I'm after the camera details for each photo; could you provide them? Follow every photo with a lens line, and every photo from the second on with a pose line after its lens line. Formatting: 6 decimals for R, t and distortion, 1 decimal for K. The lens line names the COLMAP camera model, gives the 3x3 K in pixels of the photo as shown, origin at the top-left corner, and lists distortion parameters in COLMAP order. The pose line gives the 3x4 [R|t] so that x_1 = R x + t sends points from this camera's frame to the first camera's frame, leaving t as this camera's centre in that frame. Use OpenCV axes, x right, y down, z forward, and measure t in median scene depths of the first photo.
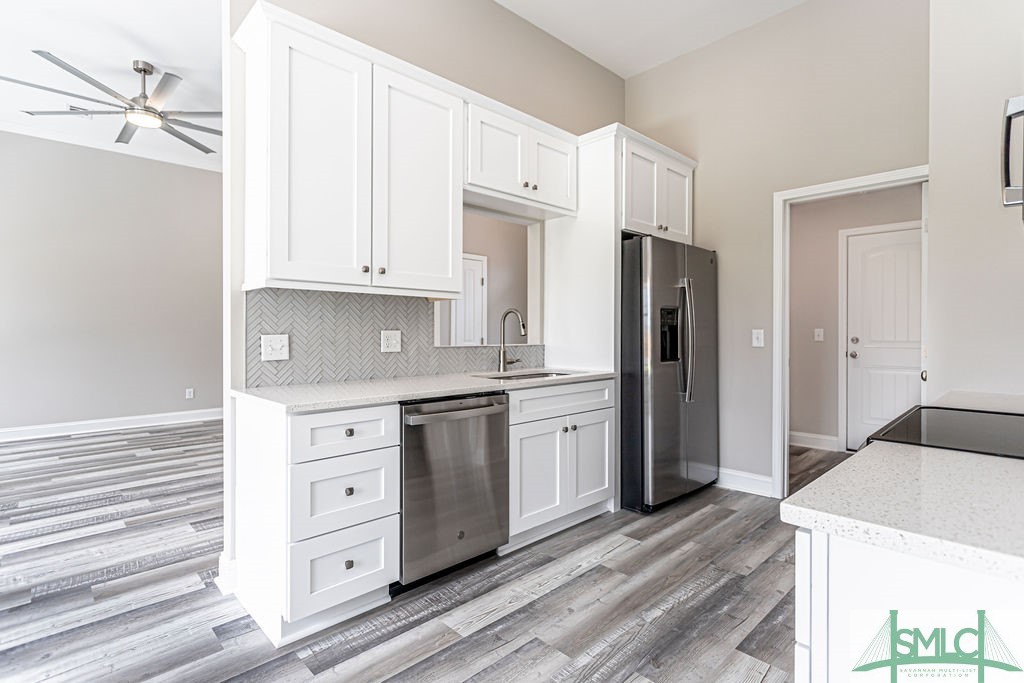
lens RADIAL K [[492.5, 0, 516.5], [0, 492.5, 332.8], [0, 0, 1]] dist [0.003442, 0.000509]
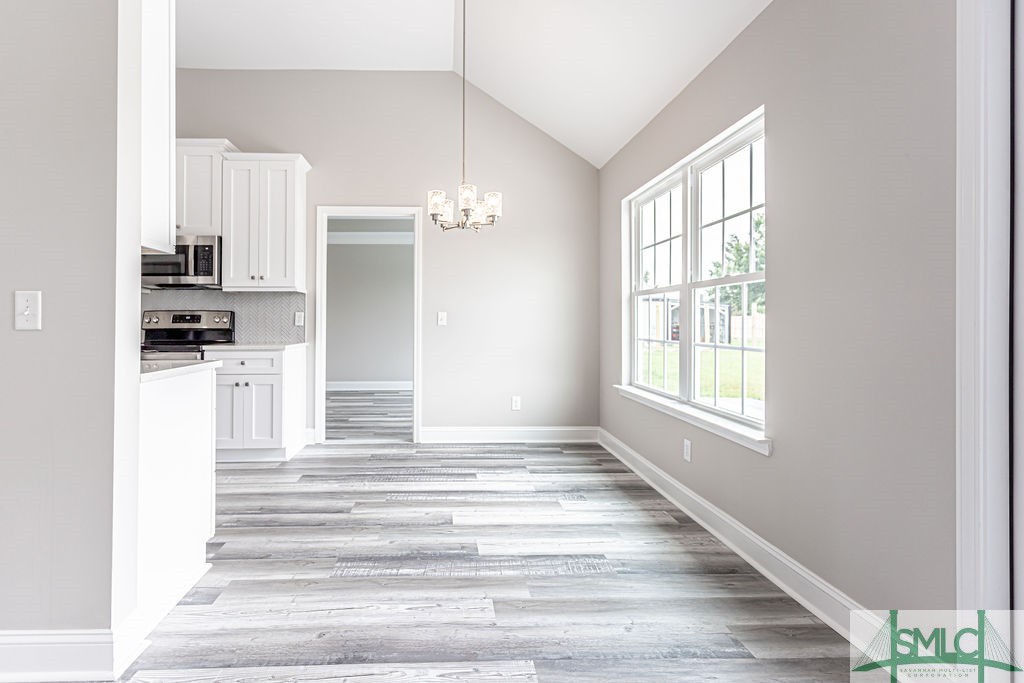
lens RADIAL K [[505.3, 0, 462.4], [0, 505.3, 320.3], [0, 0, 1]] dist [-0.009439, 0.000623]
pose [[-0.742999, 0.003036, 0.669286, -1.308191], [0.001854, 0.999995, -0.002478, 0.032213], [-0.669290, -0.000600, -0.743001, 1.114503]]
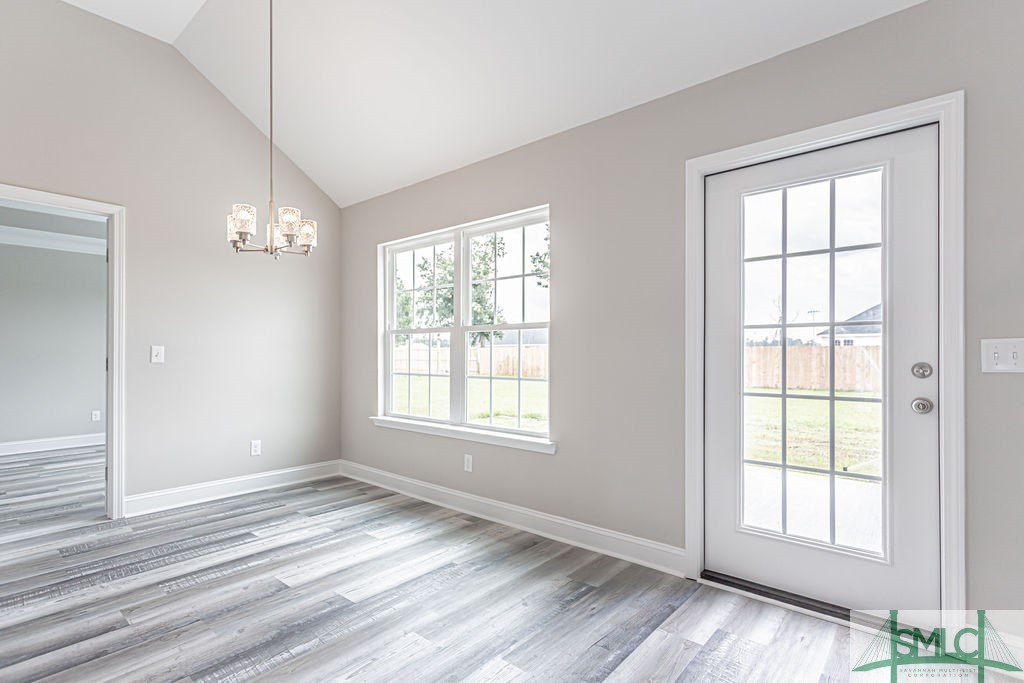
lens RADIAL K [[490.1, 0, 507.6], [0, 490.1, 354.1], [0, 0, 1]] dist [0.000989, 0.000458]
pose [[-0.995382, -0.000108, -0.095994, -0.883810], [-0.000394, 0.999996, 0.002955, 0.017167], [0.095993, 0.002980, -0.995378, 1.299878]]
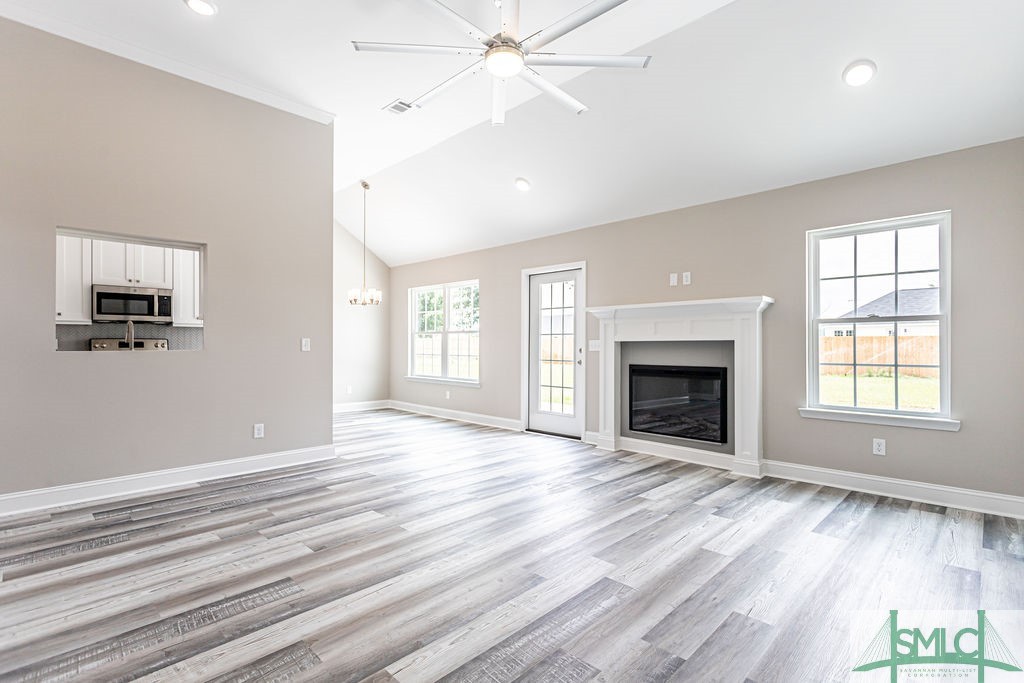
lens RADIAL K [[484.2, 0, 509.2], [0, 484.2, 339.3], [0, 0, 1]] dist [0.001536, 0.000197]
pose [[-0.999821, -0.001514, -0.018851, -1.231896], [-0.001402, 0.999982, -0.005919, 0.005471], [0.018860, -0.005891, -0.999805, 2.901681]]
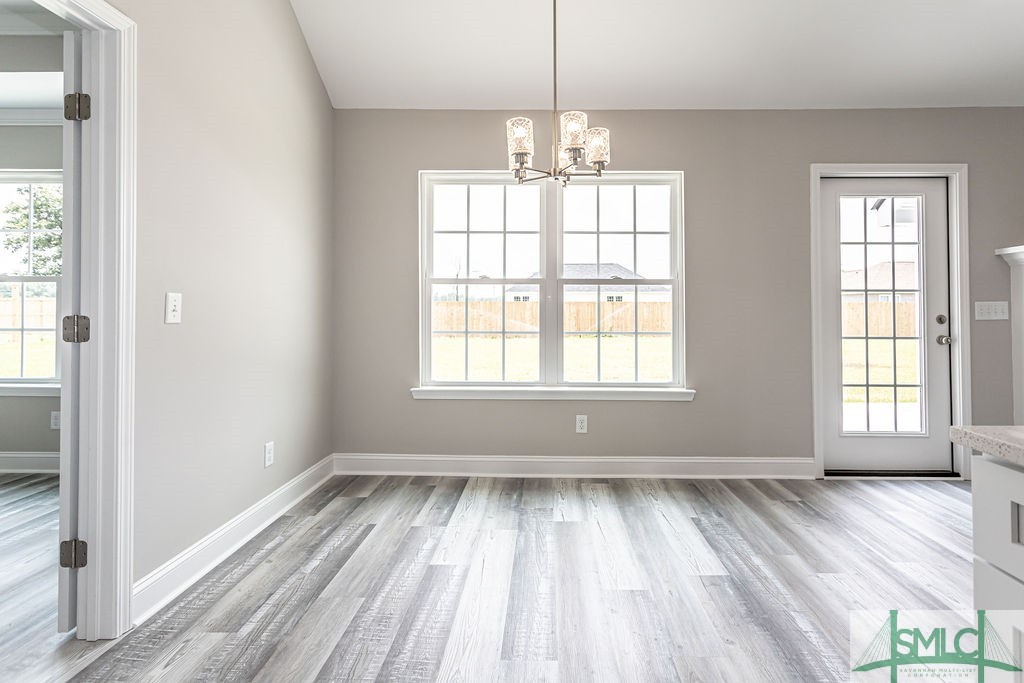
lens RADIAL K [[496.9, 0, 537.8], [0, 496.9, 302.7], [0, 0, 1]] dist [0.000707, 0.000417]
pose [[-0.705262, -0.009816, -0.708879, 0.144961], [-0.005209, 0.999949, -0.008665, 0.016876], [0.708928, -0.002418, -0.705277, 0.753663]]
